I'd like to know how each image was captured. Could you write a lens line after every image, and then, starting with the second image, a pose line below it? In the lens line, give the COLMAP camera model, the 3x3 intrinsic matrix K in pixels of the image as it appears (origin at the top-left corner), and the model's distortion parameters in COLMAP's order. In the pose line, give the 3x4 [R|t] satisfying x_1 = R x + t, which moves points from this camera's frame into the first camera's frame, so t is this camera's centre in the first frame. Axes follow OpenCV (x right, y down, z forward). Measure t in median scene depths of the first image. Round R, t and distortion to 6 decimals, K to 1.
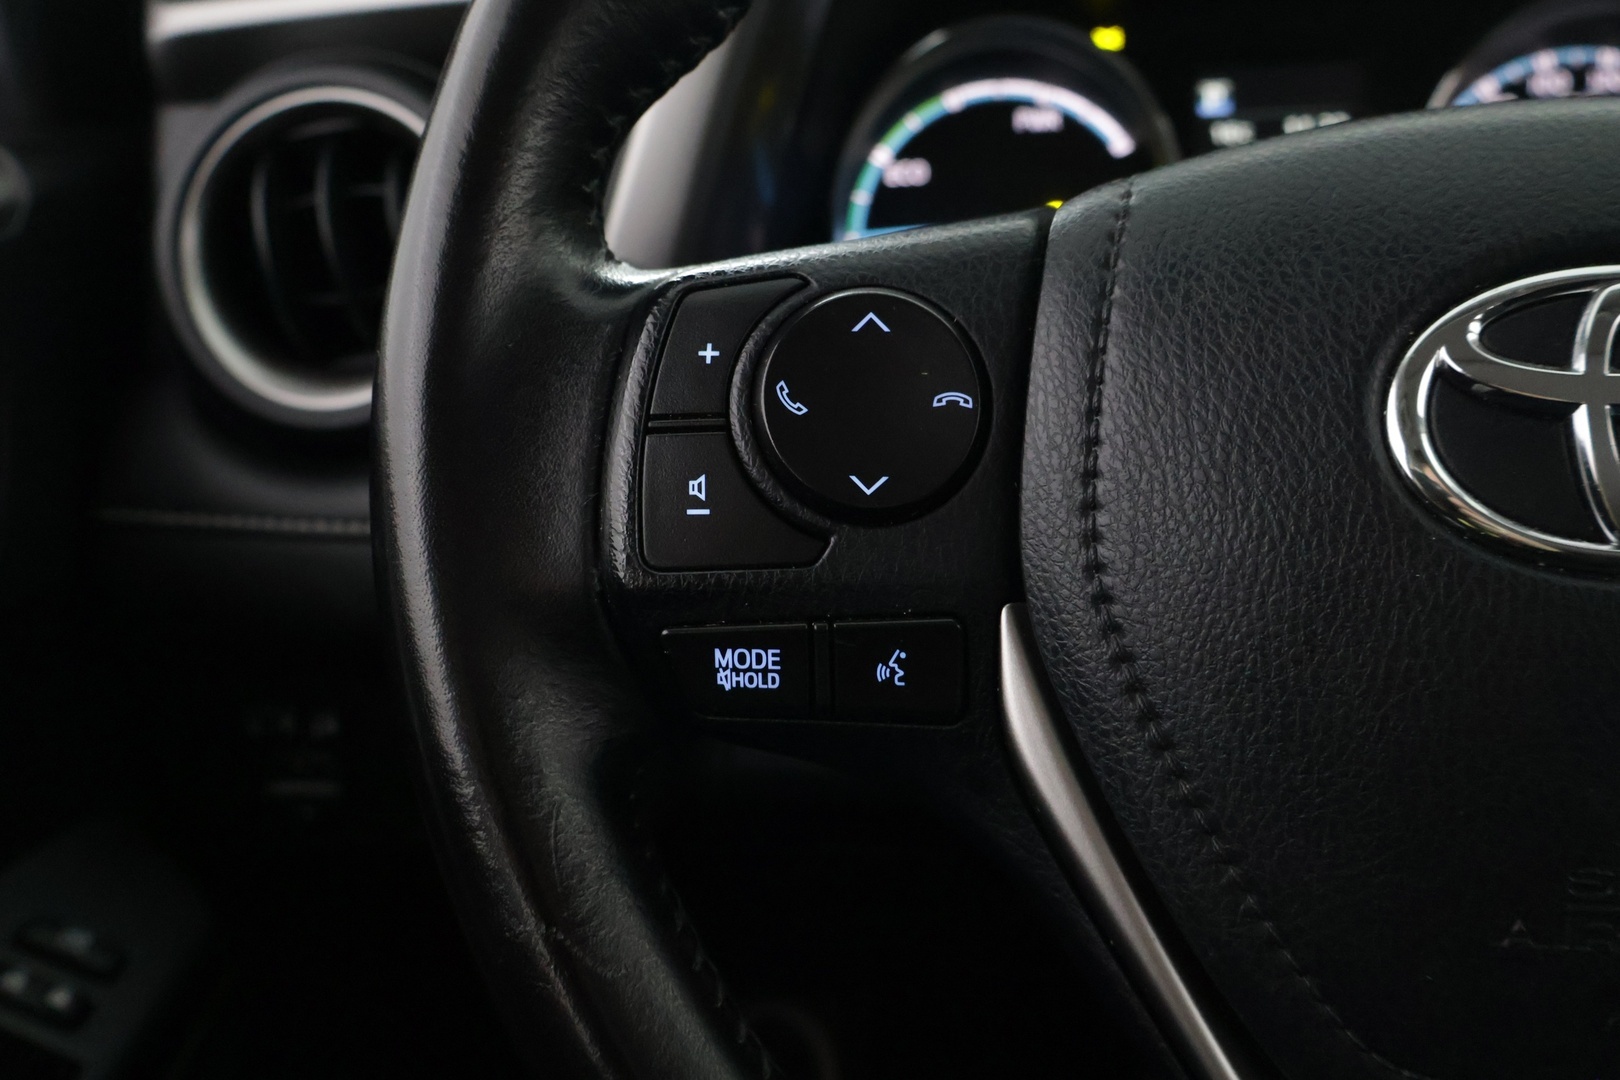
lens RADIAL K [[1454.2, 0, 793.8], [0, 1454.2, 543.3], [0, 0, 1]] dist [0.013496, -0.007187]
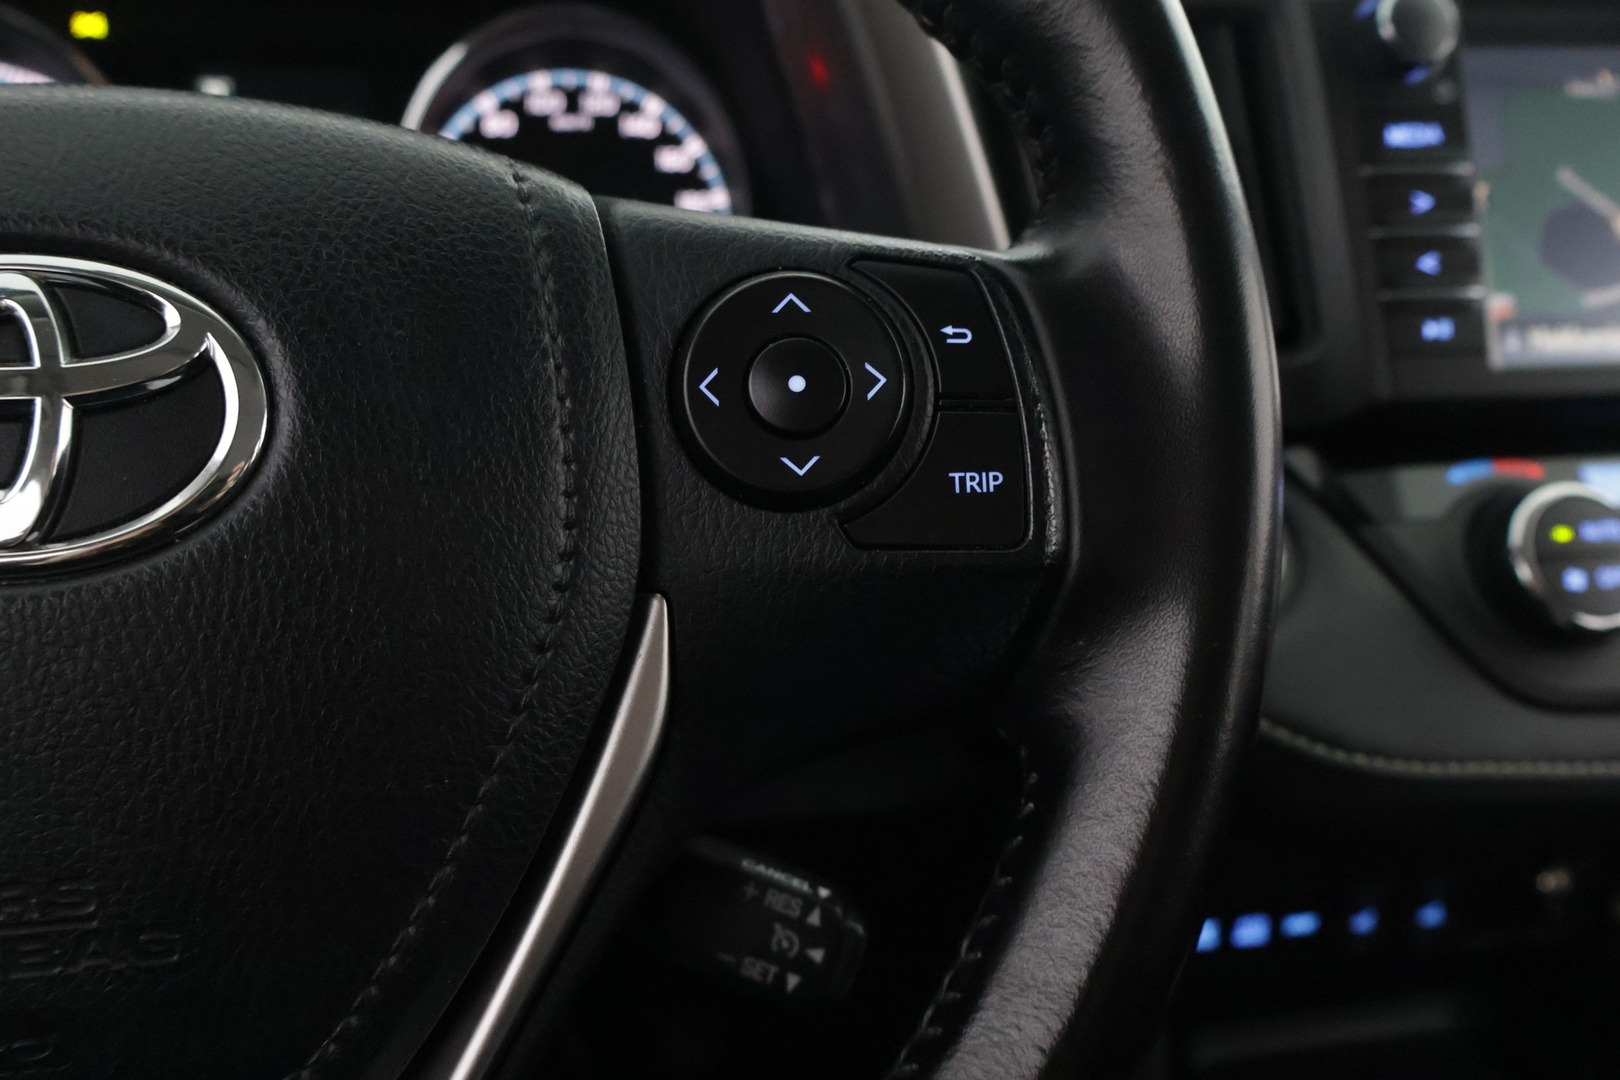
lens RADIAL K [[1454.2, 0, 797.4], [0, 1454.2, 533.5], [0, 0, 1]] dist [0.013496, -0.007187]
pose [[0.942393, -0.033699, 0.332807, 0.640244], [0.039335, 0.999174, -0.010212, 0.017615], [-0.332188, 0.022715, 0.942940, -0.059195]]
